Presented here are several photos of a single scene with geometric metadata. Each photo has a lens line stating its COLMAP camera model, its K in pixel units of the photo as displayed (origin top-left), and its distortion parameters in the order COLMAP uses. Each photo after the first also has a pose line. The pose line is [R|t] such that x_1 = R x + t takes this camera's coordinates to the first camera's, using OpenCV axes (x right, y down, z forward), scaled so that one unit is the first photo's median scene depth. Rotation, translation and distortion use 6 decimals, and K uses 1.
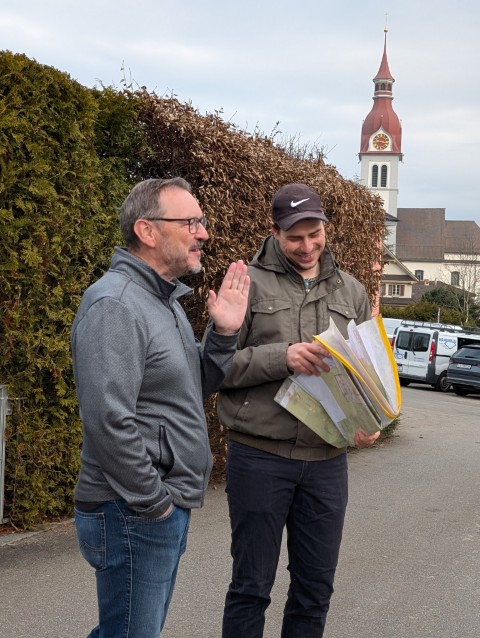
lens RADIAL K [[458.8, 0, 239.9], [0, 458.8, 318.2], [0, 0, 1]] dist [0.010365, -0.012107]
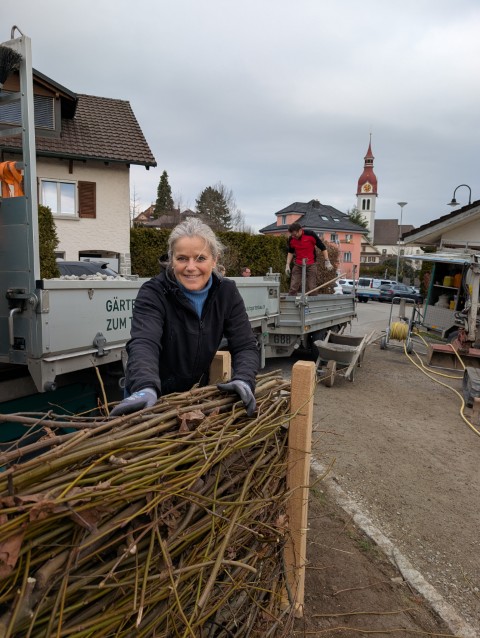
lens RADIAL K [[458.8, 0, 240.0], [0, 458.8, 319.5], [0, 0, 1]] dist [0.010365, -0.012107]
pose [[0.994546, 0.005602, -0.104152, -0.050523], [0.007491, 0.992142, 0.124893, -0.053390], [0.104034, -0.124992, 0.986688, -1.215055]]
